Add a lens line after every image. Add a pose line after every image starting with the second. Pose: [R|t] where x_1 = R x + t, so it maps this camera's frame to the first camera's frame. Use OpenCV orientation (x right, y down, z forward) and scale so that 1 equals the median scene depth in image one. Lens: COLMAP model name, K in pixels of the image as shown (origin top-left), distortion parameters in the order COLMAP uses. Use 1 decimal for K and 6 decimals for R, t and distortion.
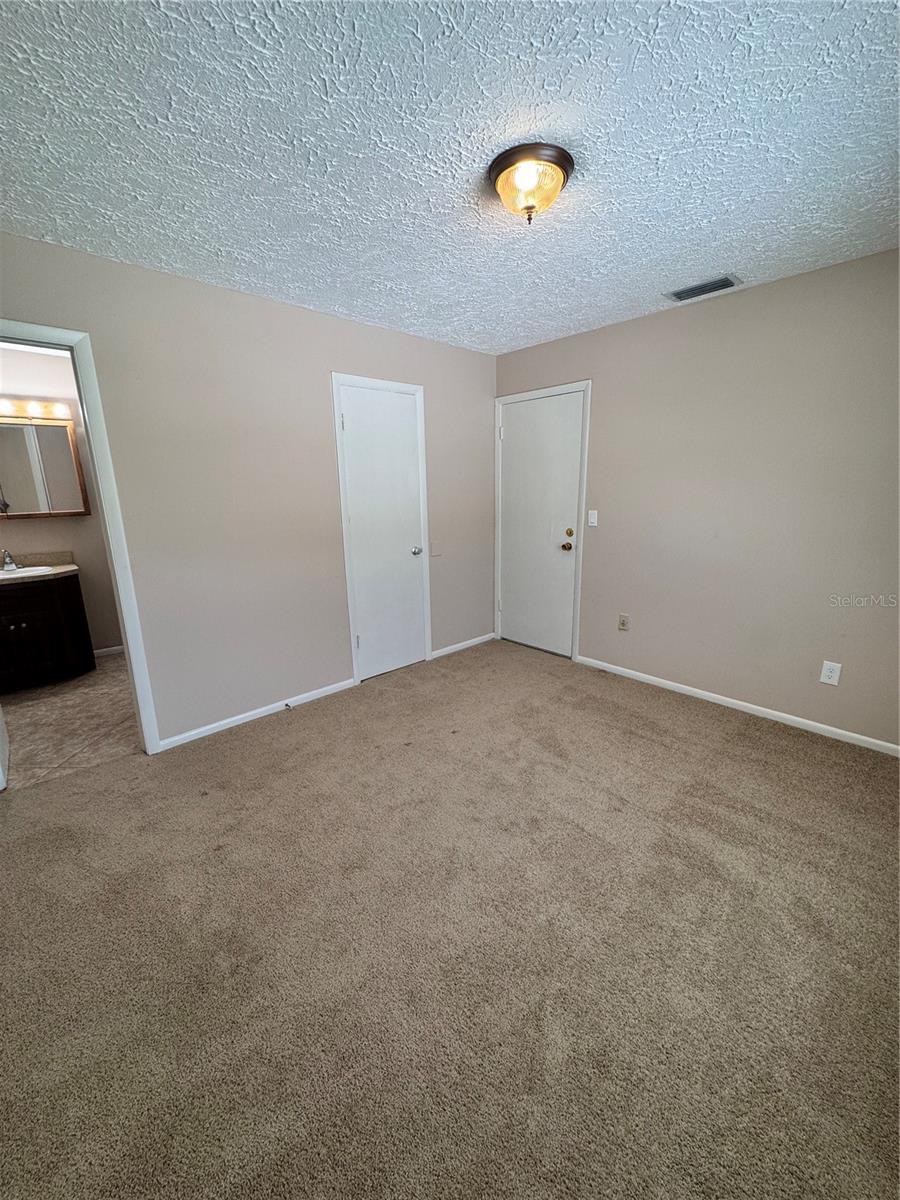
lens RADIAL K [[477.4, 0, 451.1], [0, 477.4, 597.4], [0, 0, 1]] dist [-0.002339, 0.000496]
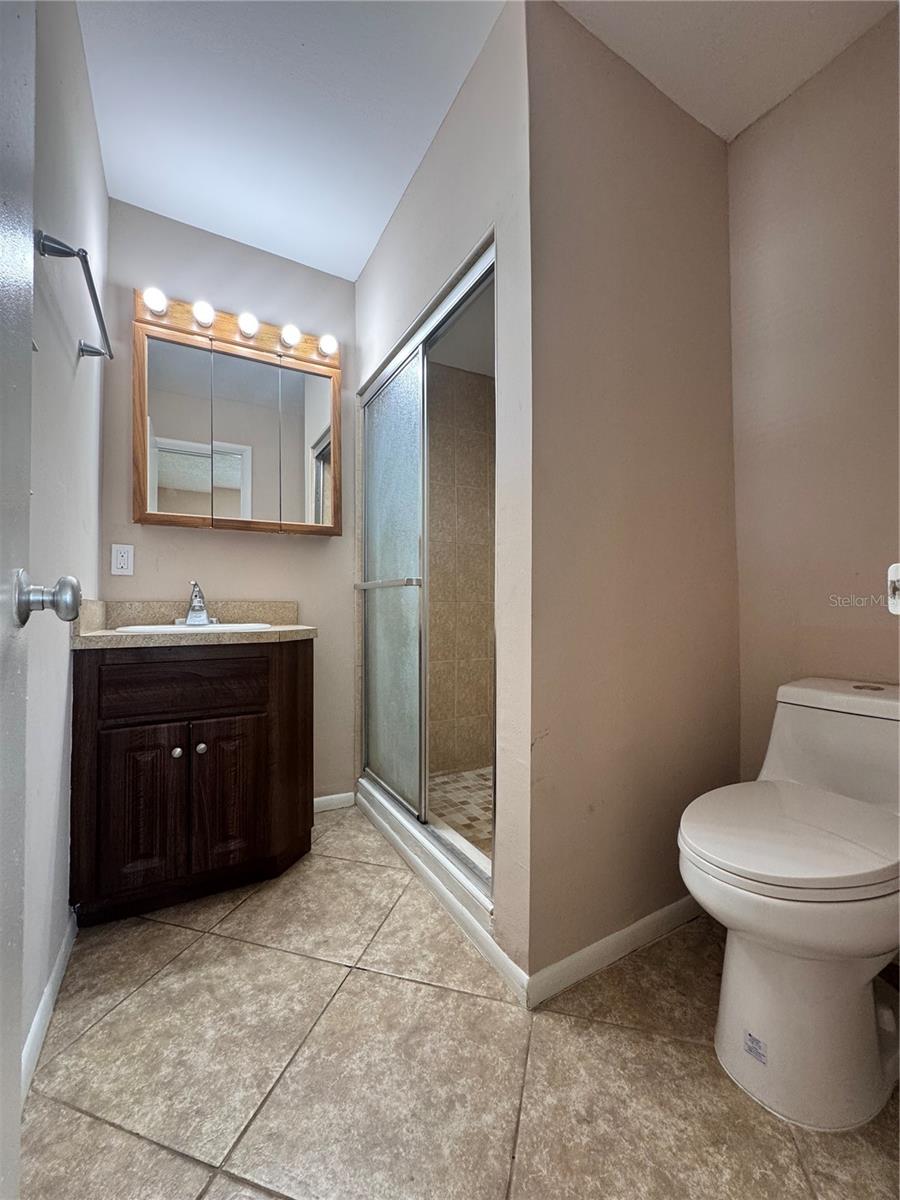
lens RADIAL K [[477.4, 0, 451.1], [0, 477.4, 597.4], [0, 0, 1]] dist [-0.002339, 0.000496]
pose [[0.970971, 0.011044, -0.238941, -0.569761], [-0.068355, 0.970088, -0.232931, 0.012815], [0.229222, 0.242502, 0.942682, 0.607816]]
